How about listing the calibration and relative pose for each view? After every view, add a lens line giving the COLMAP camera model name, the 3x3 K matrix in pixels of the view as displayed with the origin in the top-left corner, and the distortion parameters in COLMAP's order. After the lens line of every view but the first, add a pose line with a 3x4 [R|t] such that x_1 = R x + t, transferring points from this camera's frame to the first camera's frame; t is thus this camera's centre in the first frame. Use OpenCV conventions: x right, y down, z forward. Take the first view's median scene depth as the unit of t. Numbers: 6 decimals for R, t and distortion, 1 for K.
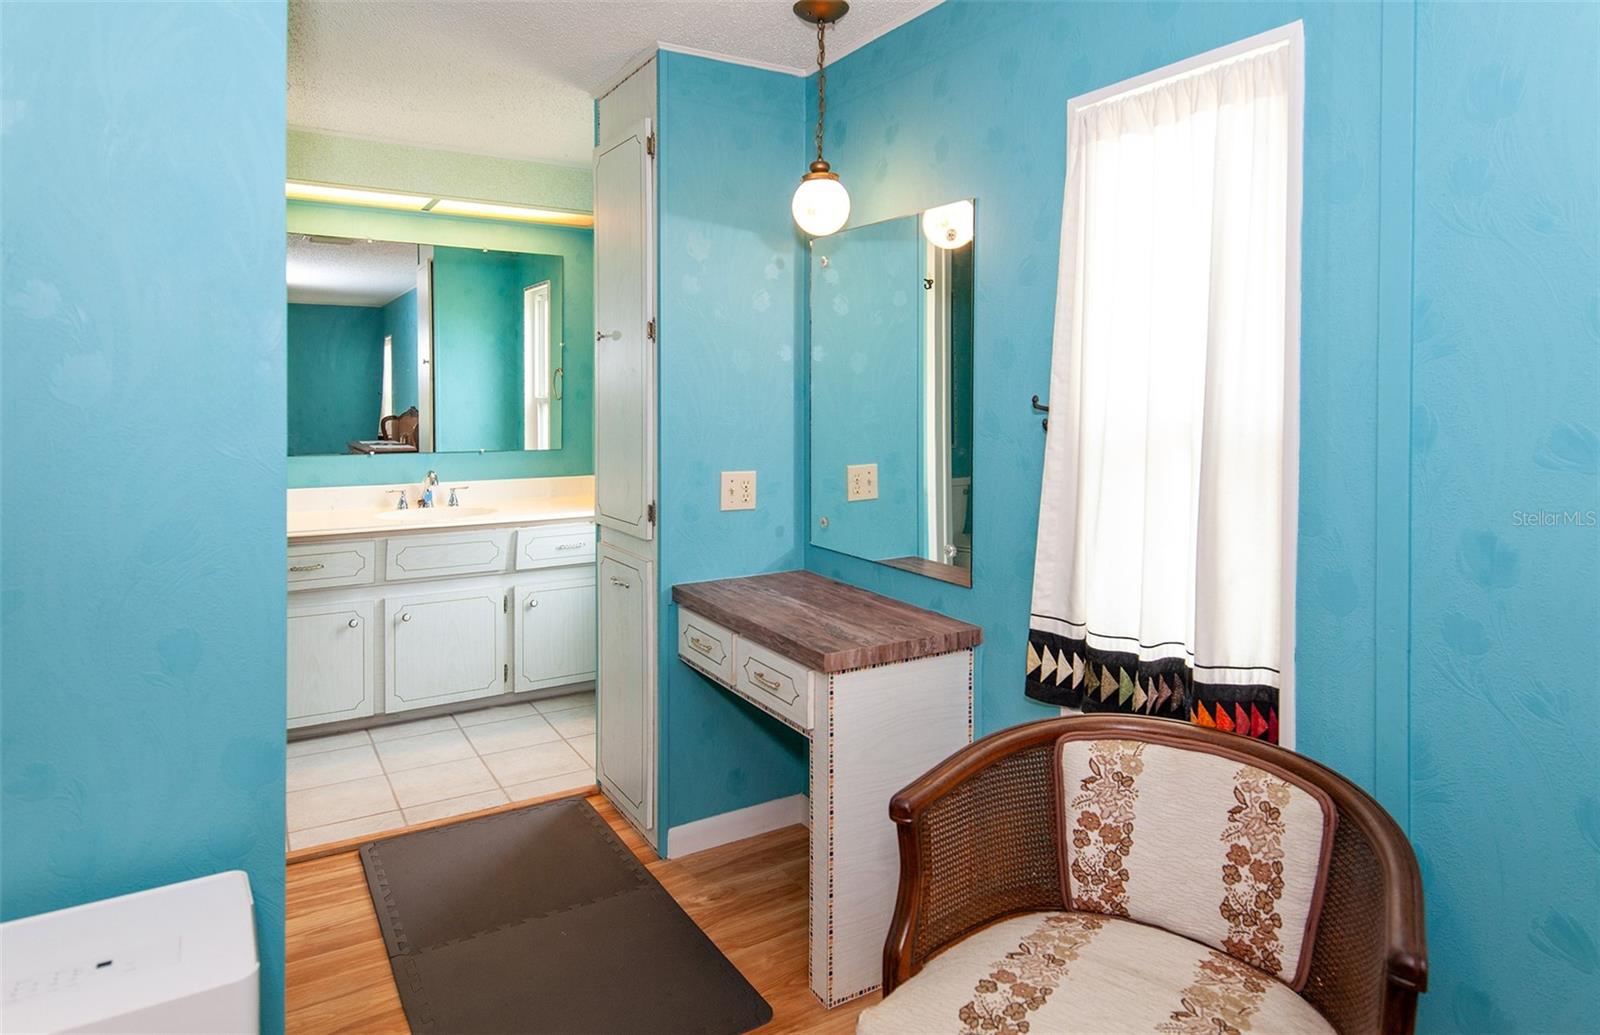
lens RADIAL K [[964.8, 0, 830.8], [0, 964.8, 385.3], [0, 0, 1]] dist [0.005000, -0.006522]
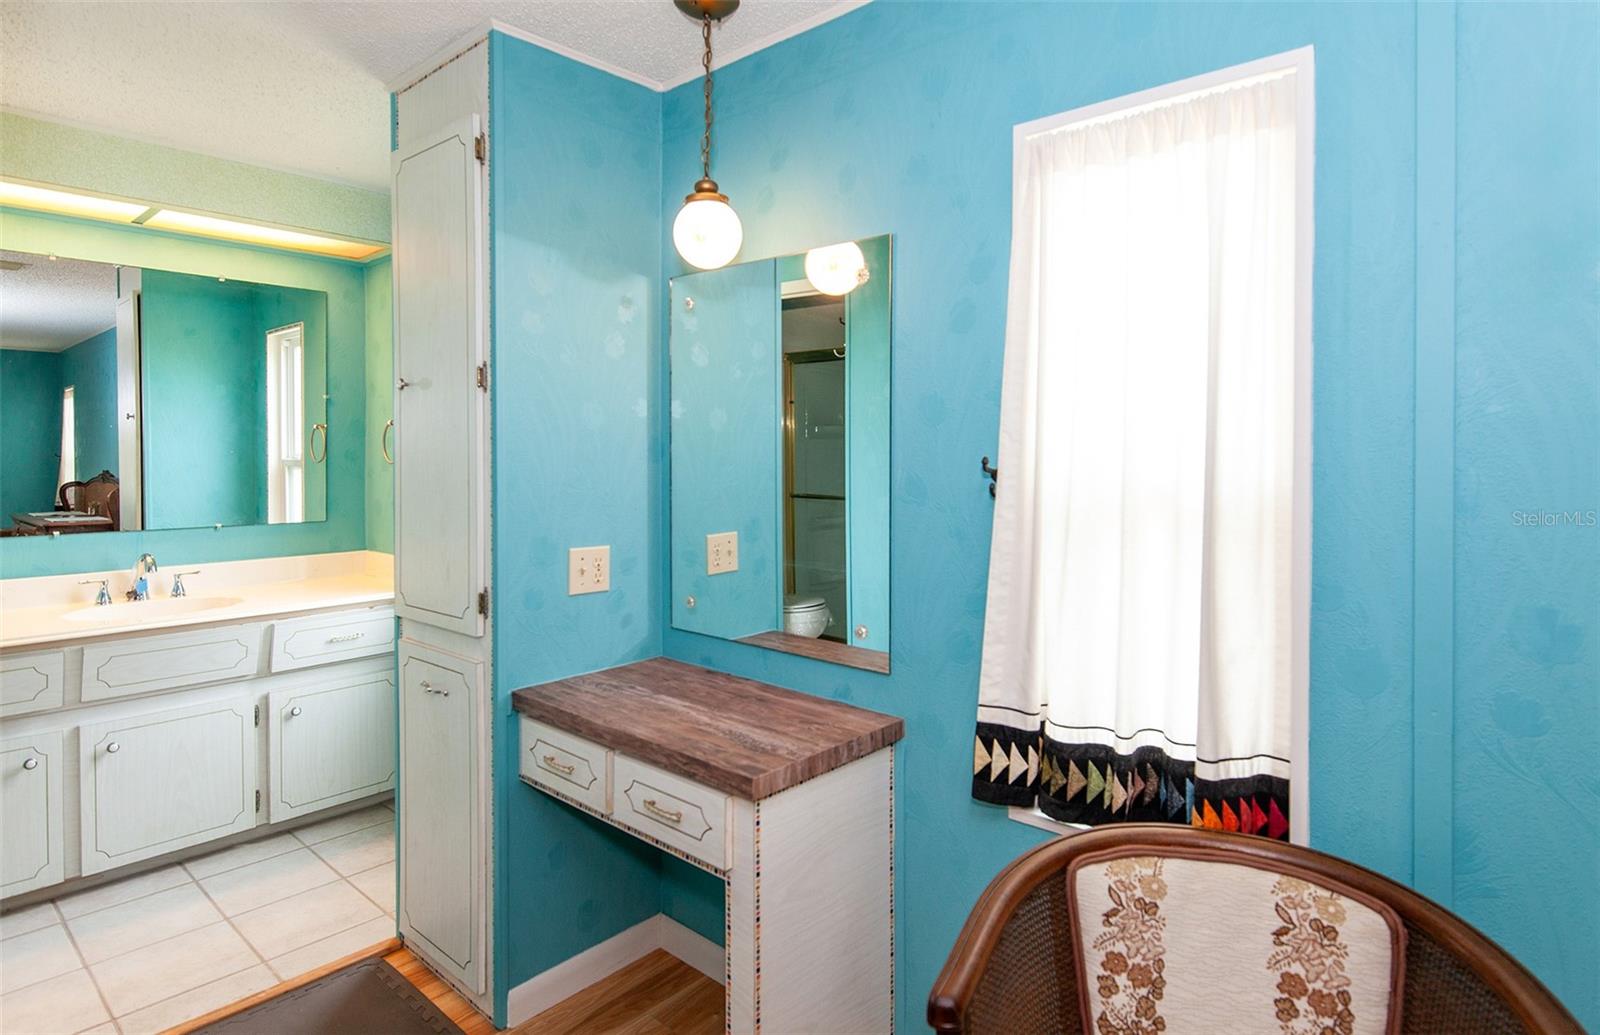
lens RADIAL K [[881.7, 0, 839.3], [0, 881.7, 448.2], [0, 0, 1]] dist [0.005700, -0.007305]
pose [[0.957006, -0.000409, 0.290068, -0.118821], [-0.000642, 0.999994, 0.003527, -0.000231], [-0.290068, -0.003561, 0.956999, 0.214432]]
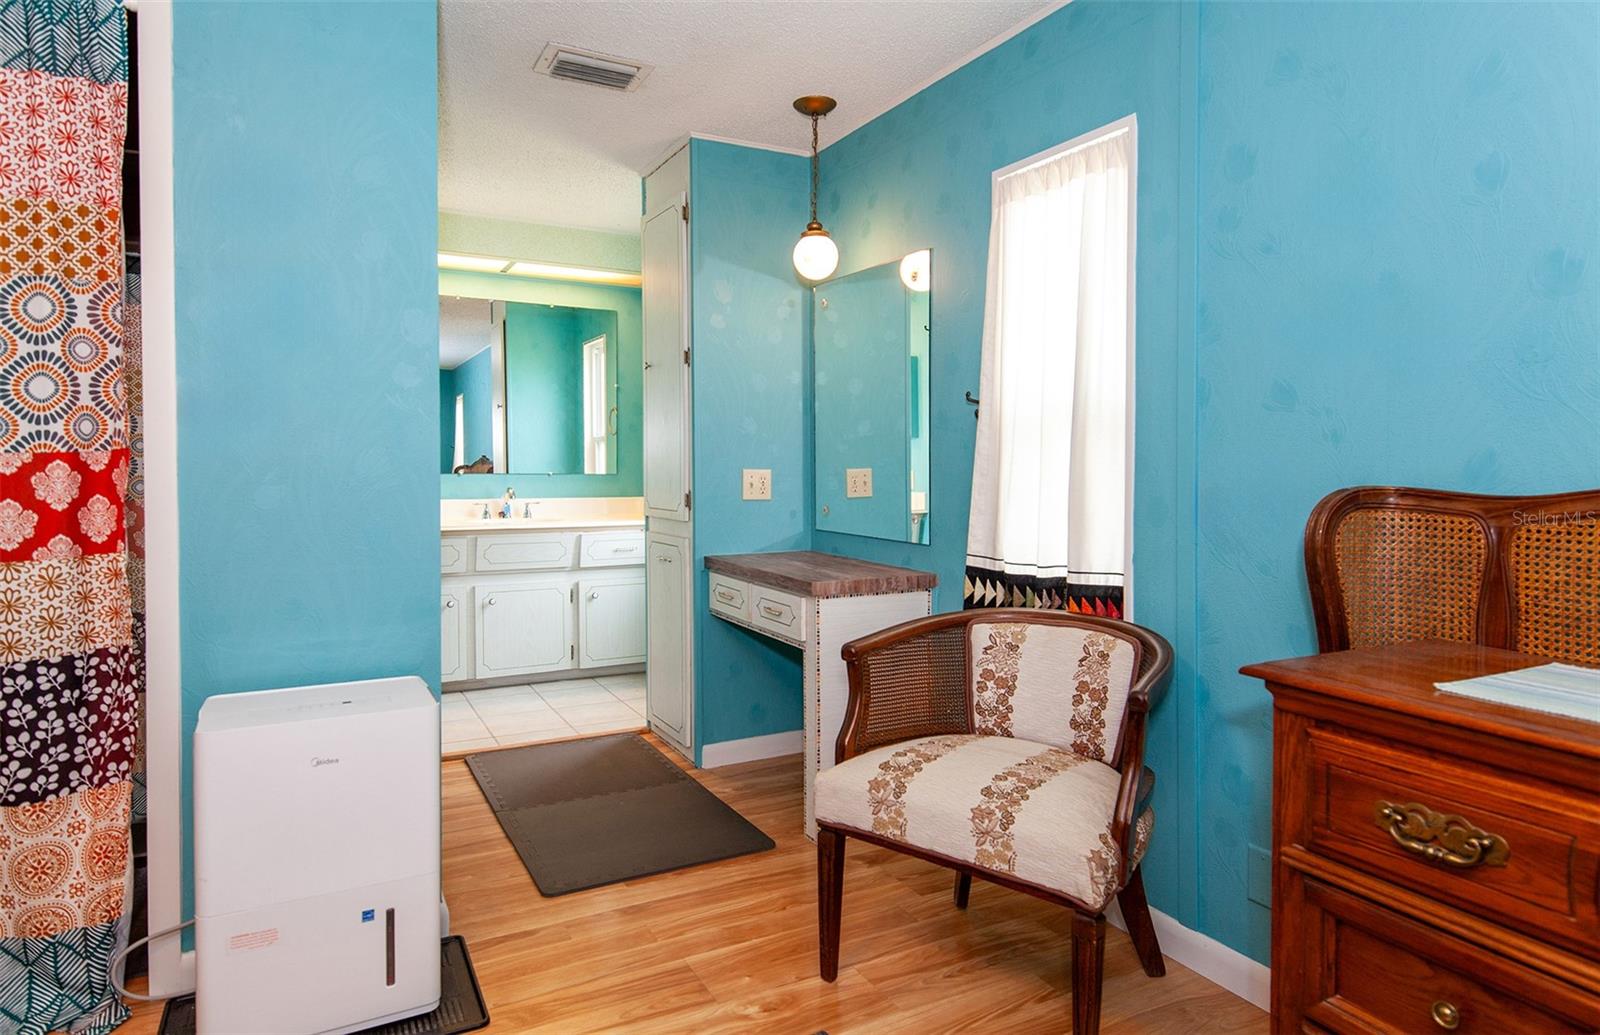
lens RADIAL K [[964.8, 0, 853.1], [0, 964.8, 458.3], [0, 0, 1]] dist [0.005000, -0.006522]
pose [[0.999578, -0.007097, -0.028185, 0.071156], [0.007012, 0.999971, -0.003095, 0.085370], [0.028206, 0.002896, 0.999598, -0.279456]]
